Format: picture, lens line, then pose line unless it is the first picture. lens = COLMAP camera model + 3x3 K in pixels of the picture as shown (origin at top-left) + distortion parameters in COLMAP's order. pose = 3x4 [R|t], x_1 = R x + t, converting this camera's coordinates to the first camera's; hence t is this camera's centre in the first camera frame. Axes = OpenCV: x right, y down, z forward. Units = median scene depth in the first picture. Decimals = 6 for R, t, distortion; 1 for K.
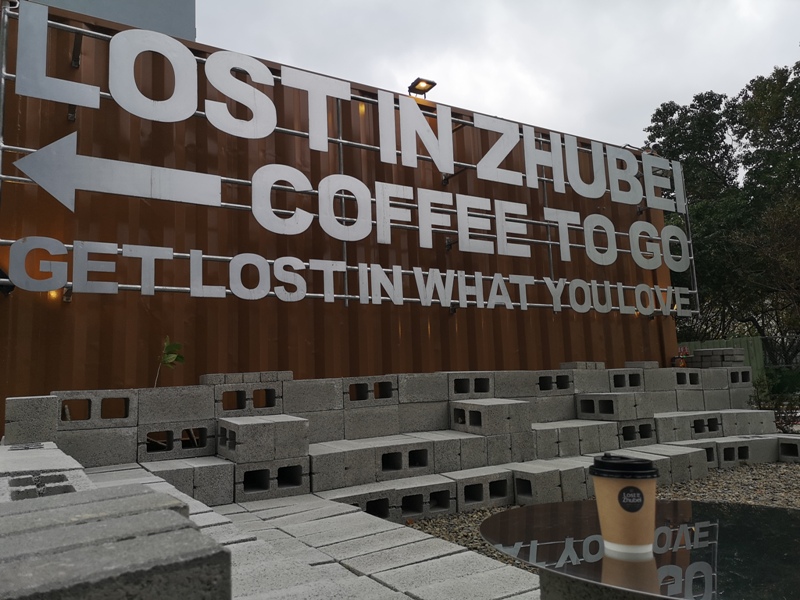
lens RADIAL K [[612.2, 0, 397.9], [0, 612.2, 300.4], [0, 0, 1]] dist [0.059854, -0.063378]
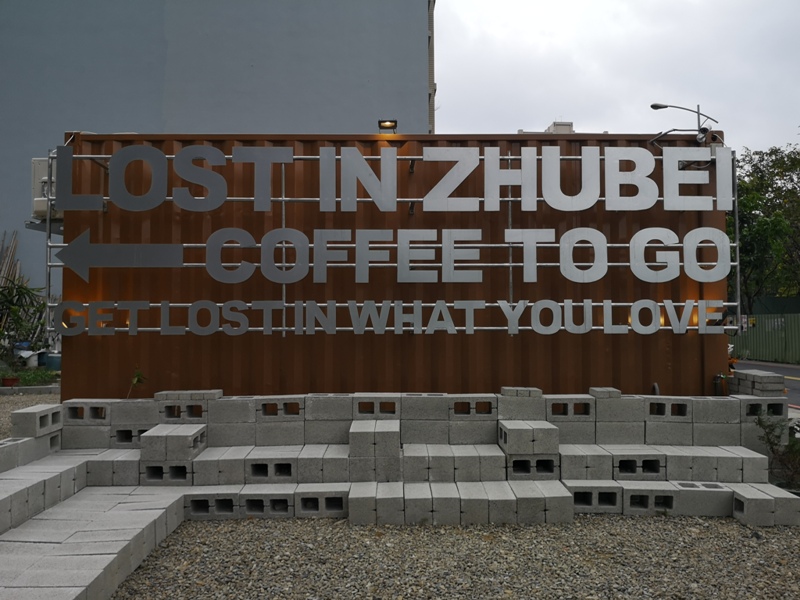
lens RADIAL K [[624.8, 0, 401.7], [0, 624.8, 303.3], [0, 0, 1]] dist [0.064229, -0.102623]
pose [[0.864303, 0.021916, -0.502494, 0.700986], [0.038750, 0.993179, 0.109968, -0.173464], [0.501477, -0.114518, 0.857558, 0.030289]]
